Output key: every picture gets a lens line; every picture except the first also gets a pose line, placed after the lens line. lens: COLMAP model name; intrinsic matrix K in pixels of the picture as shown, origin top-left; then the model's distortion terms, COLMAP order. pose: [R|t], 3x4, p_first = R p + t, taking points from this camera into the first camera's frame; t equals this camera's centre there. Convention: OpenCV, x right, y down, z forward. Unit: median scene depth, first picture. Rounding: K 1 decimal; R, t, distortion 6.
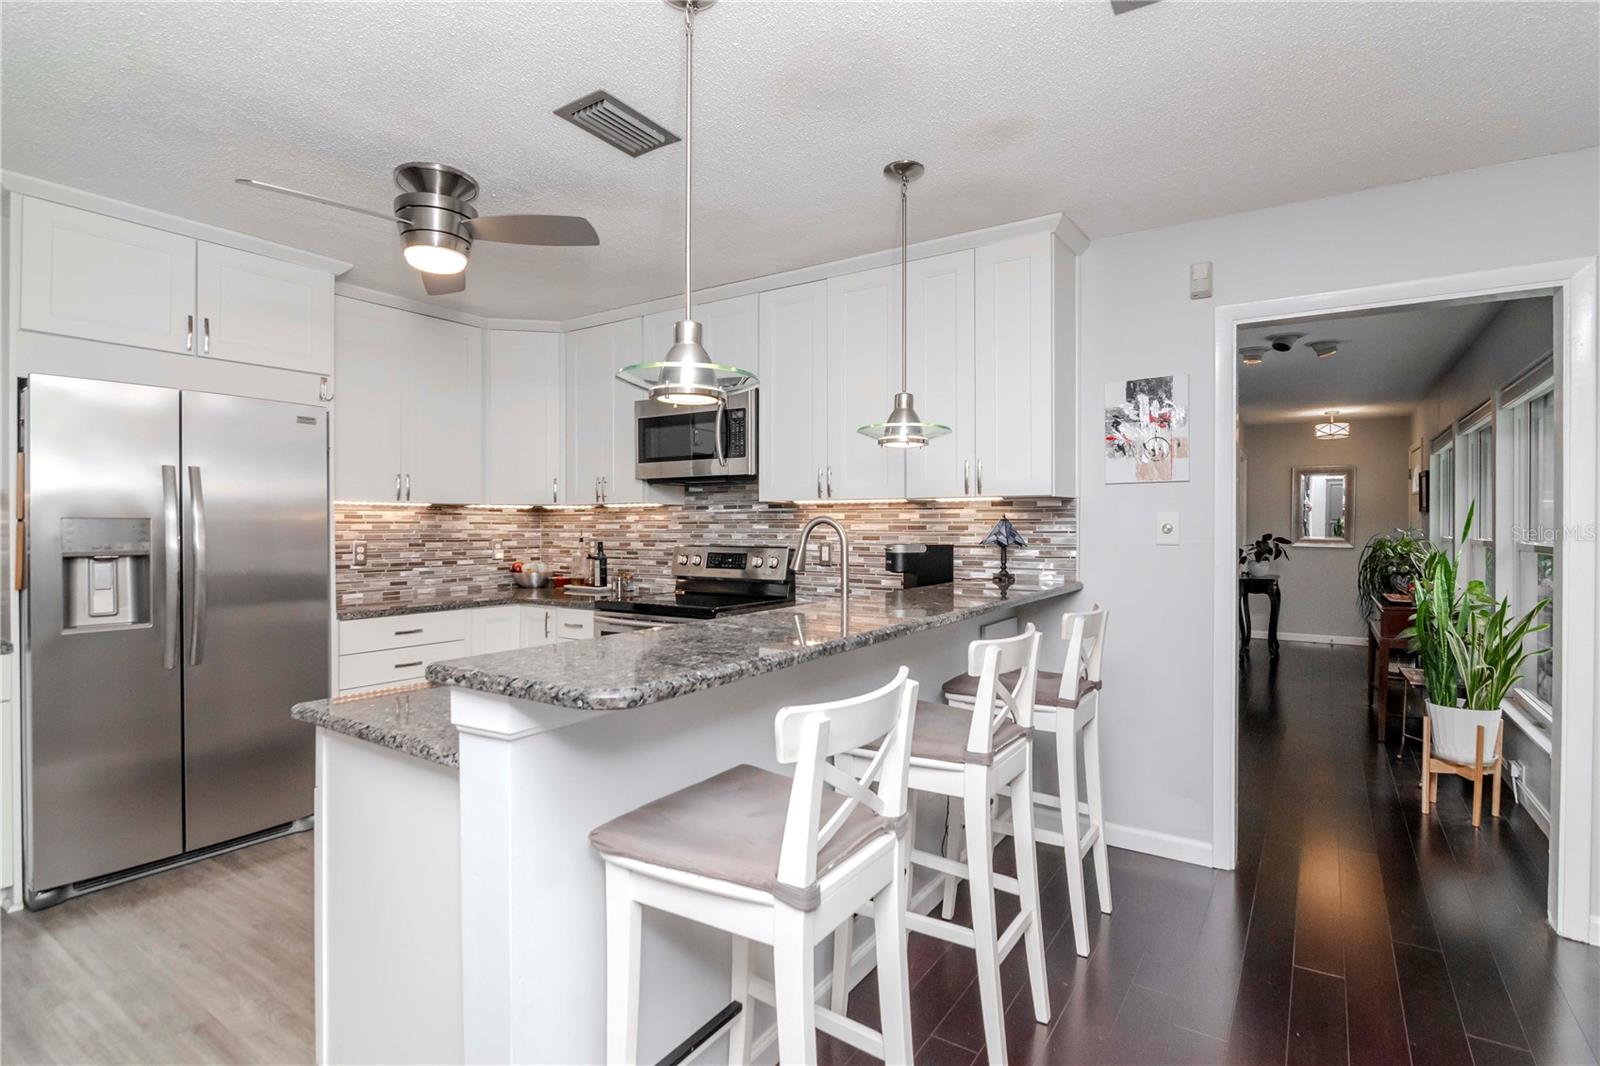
lens RADIAL K [[770.6, 0, 799.1], [0, 770.6, 524.3], [0, 0, 1]] dist [-0.011308, -0.001552]
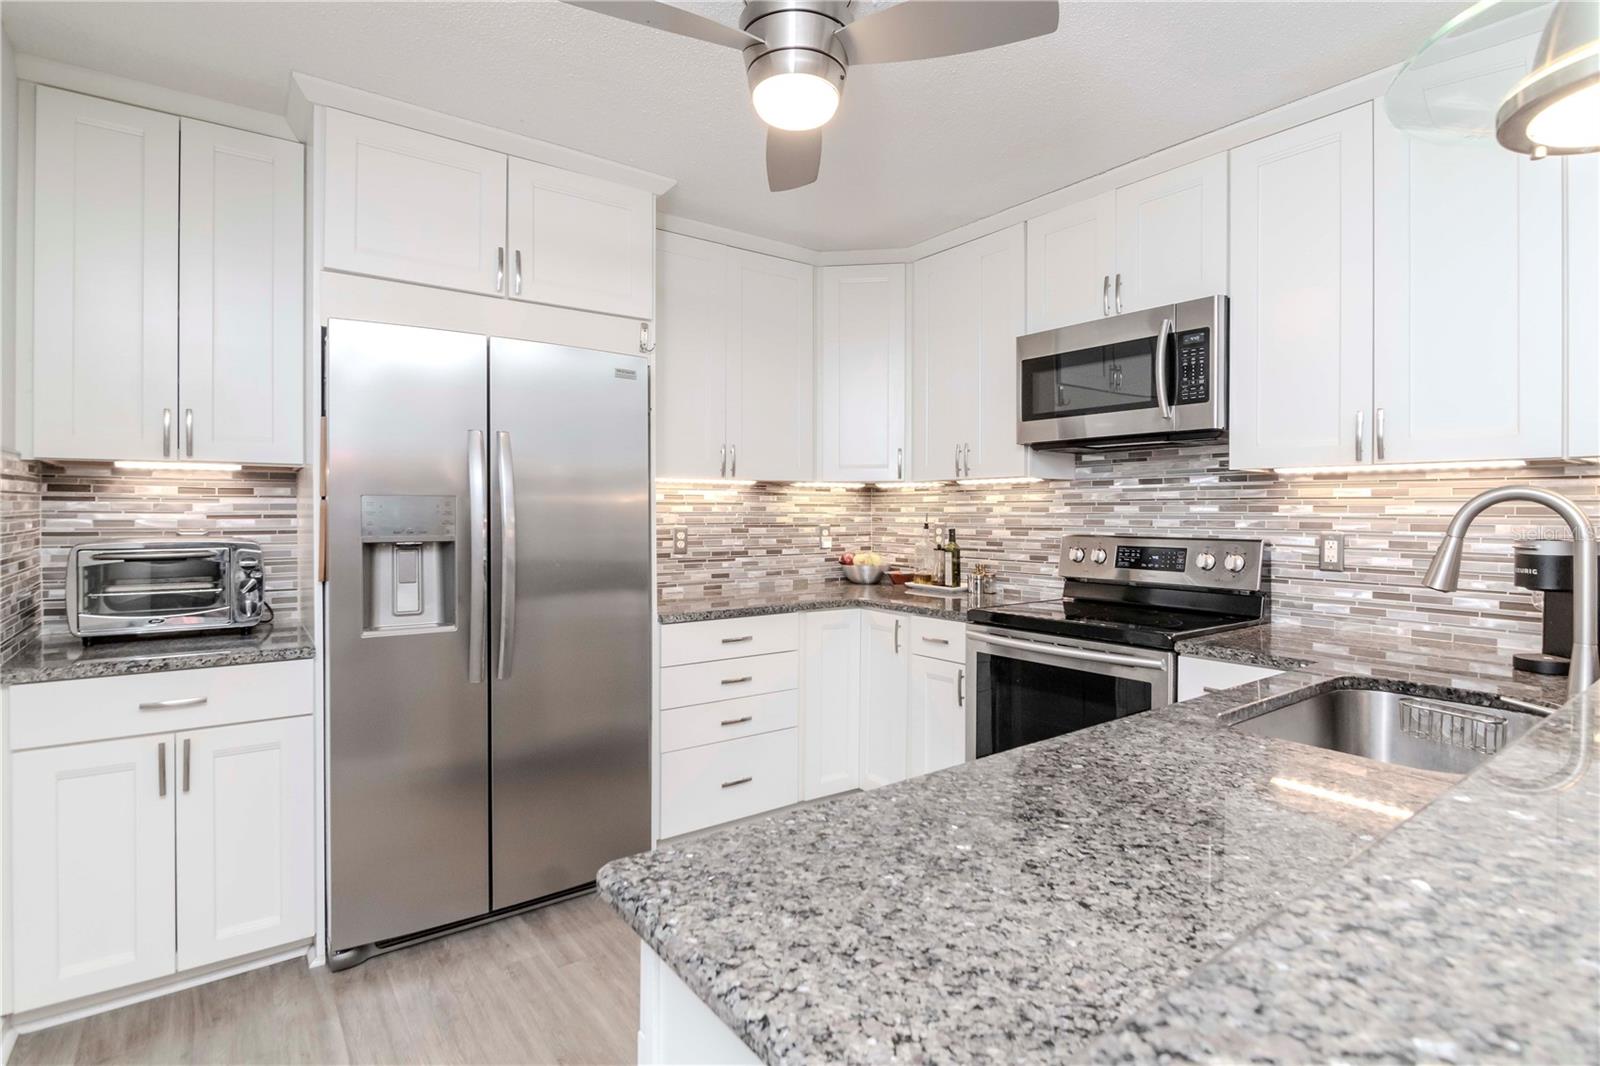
lens RADIAL K [[776.4, 0, 807.9], [0, 776.4, 507.3], [0, 0, 1]] dist [-0.009435, -0.002085]
pose [[0.942058, 0.000511, -0.335450, -0.147449], [-0.001691, 0.999993, -0.003225, 0.004188], [0.335447, 0.003605, 0.942052, 0.232000]]
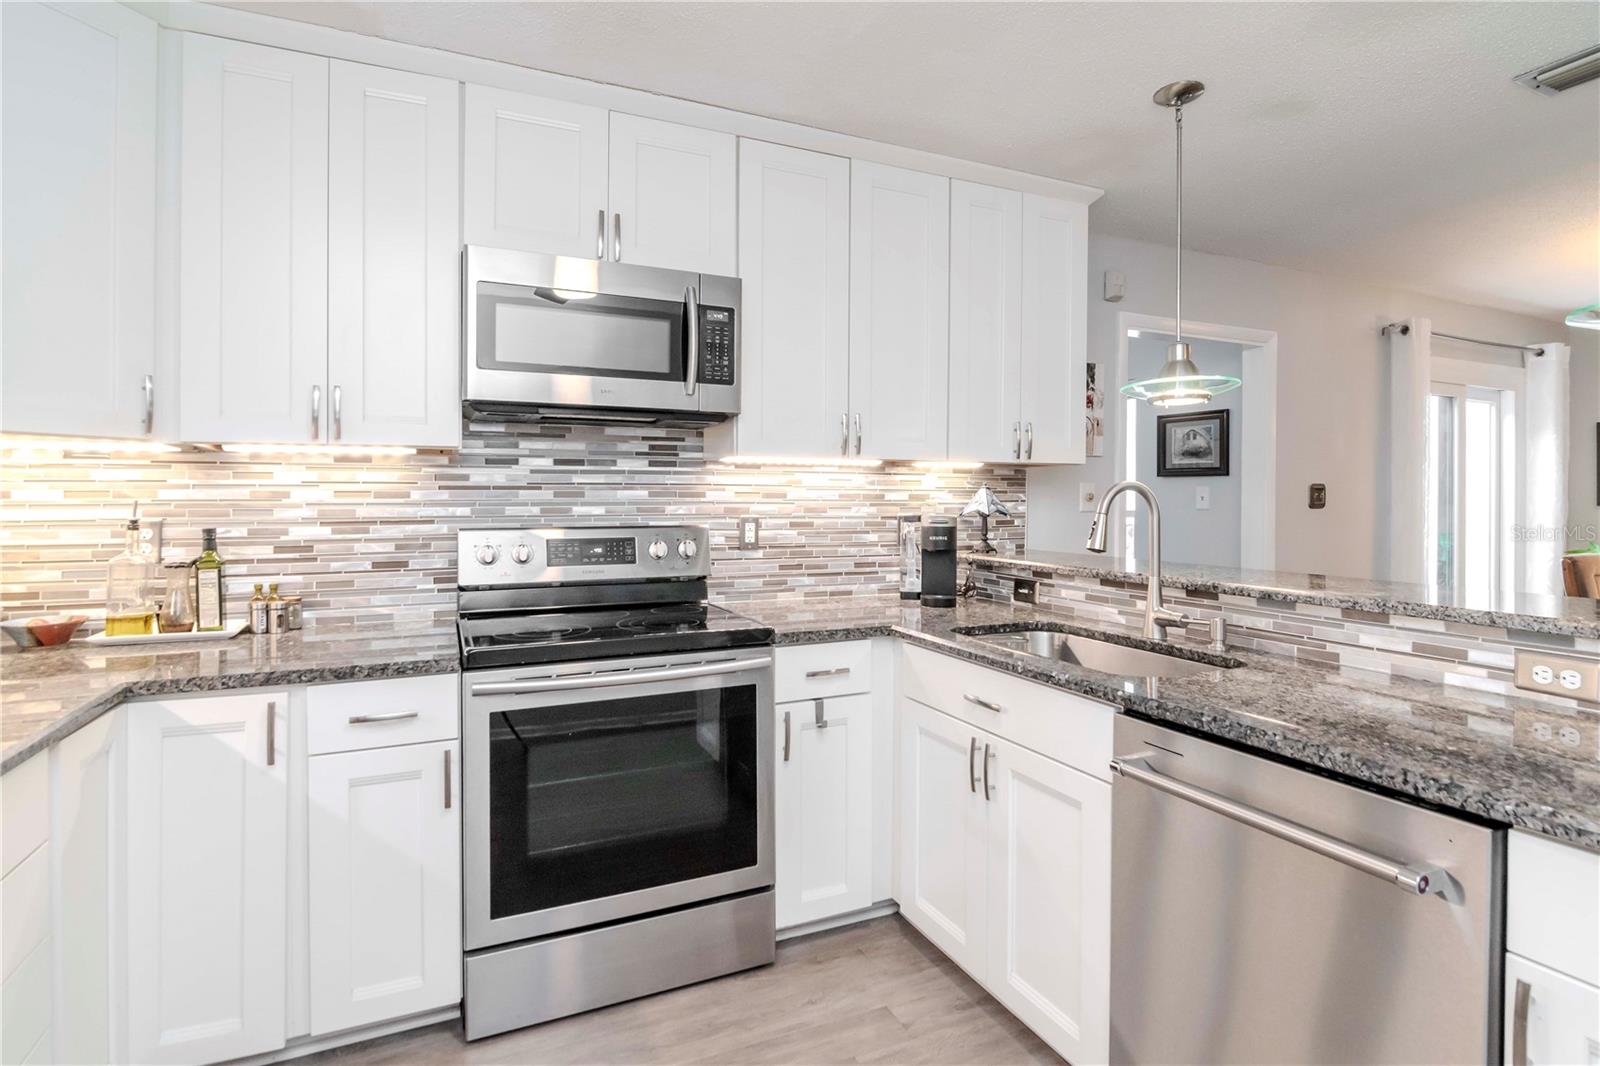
lens RADIAL K [[776.4, 0, 807.9], [0, 776.4, 507.3], [0, 0, 1]] dist [-0.009435, -0.002085]
pose [[0.533099, -0.011136, 0.845979, -0.505920], [-0.002869, 0.999884, 0.014970, 0.003368], [-0.846048, -0.010408, 0.533005, 0.525144]]
